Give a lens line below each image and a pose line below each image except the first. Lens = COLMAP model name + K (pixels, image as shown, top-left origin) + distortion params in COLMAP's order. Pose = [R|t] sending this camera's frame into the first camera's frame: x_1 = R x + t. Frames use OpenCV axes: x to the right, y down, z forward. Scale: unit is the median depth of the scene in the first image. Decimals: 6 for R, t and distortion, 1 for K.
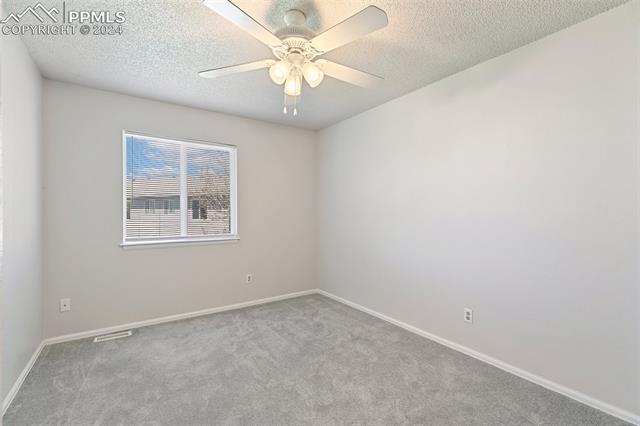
lens RADIAL K [[283.5, 0, 317.2], [0, 283.5, 211.5], [0, 0, 1]] dist [0.001965, 0.000316]
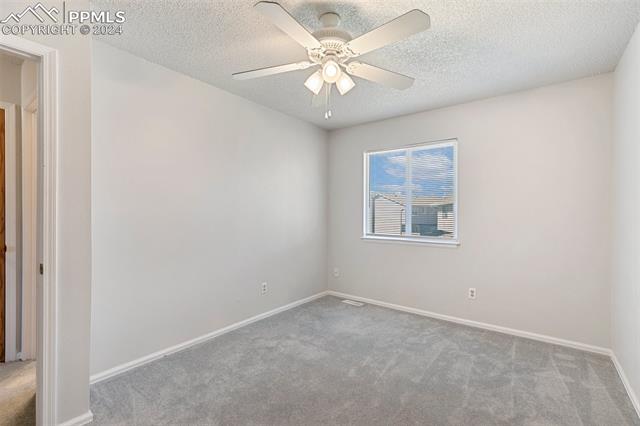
lens RADIAL K [[283.5, 0, 317.2], [0, 283.5, 211.5], [0, 0, 1]] dist [0.001965, 0.000316]
pose [[0.316401, -0.002790, -0.948622, 0.504225], [-0.006065, 0.999969, -0.004964, 0.003007], [0.948606, 0.007324, 0.316374, 0.368820]]
